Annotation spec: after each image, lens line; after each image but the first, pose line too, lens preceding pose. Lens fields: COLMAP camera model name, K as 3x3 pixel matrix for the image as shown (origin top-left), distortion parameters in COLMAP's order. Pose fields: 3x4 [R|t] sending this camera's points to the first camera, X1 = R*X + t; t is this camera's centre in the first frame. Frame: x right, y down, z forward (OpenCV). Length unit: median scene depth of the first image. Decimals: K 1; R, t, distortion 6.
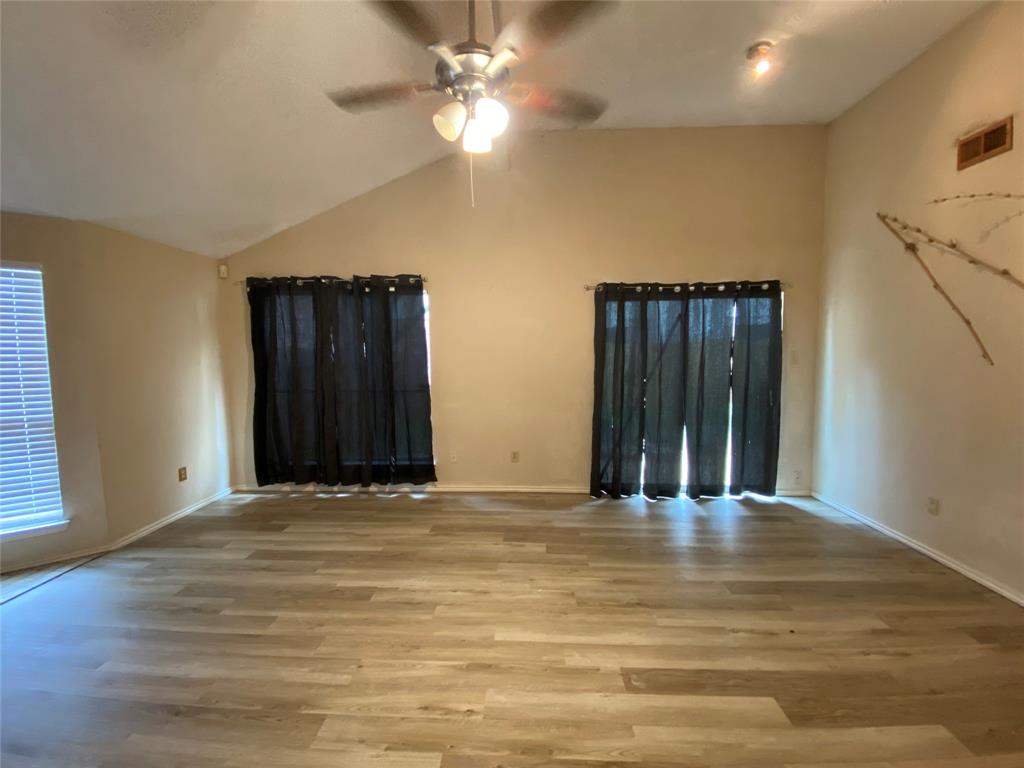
lens RADIAL K [[413.7, 0, 512.0], [0, 413.7, 384.0], [0, 0, 1]] dist [0.017634, -0.015322]
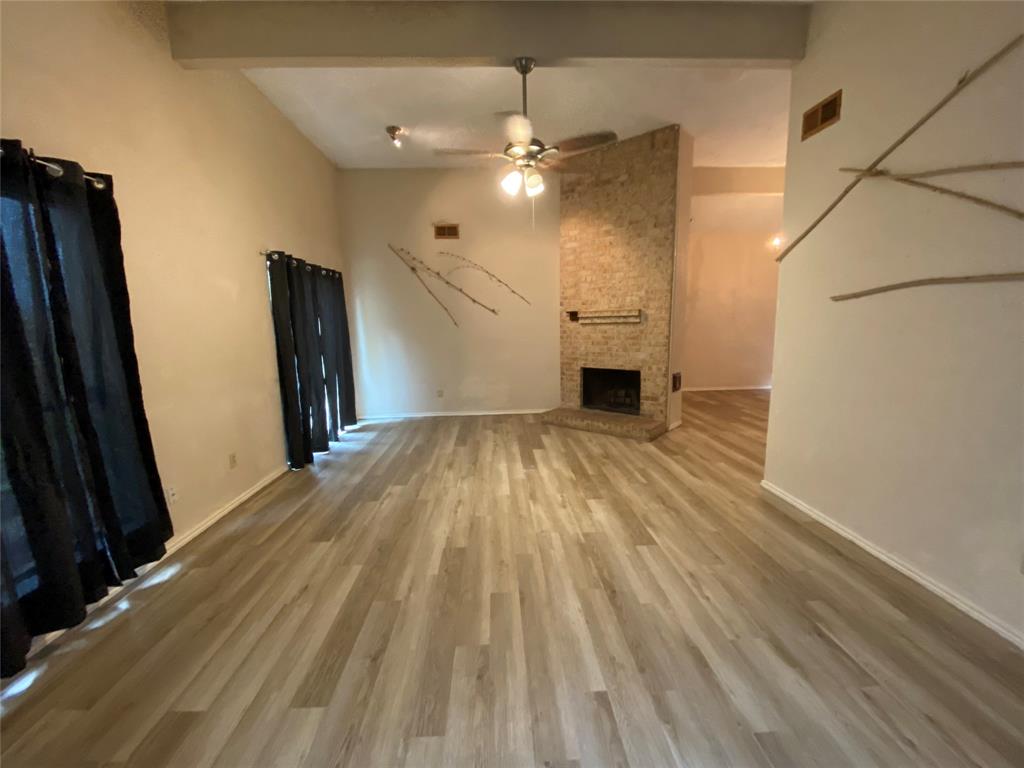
lens RADIAL K [[416.9, 0, 507.7], [0, 416.9, 385.6], [0, 0, 1]] dist [0.018308, -0.016175]
pose [[-0.082446, -0.138216, 0.986965, -1.266756], [0.110630, 0.982946, 0.146895, -0.028602], [-0.990436, 0.121299, -0.065749, 0.858218]]
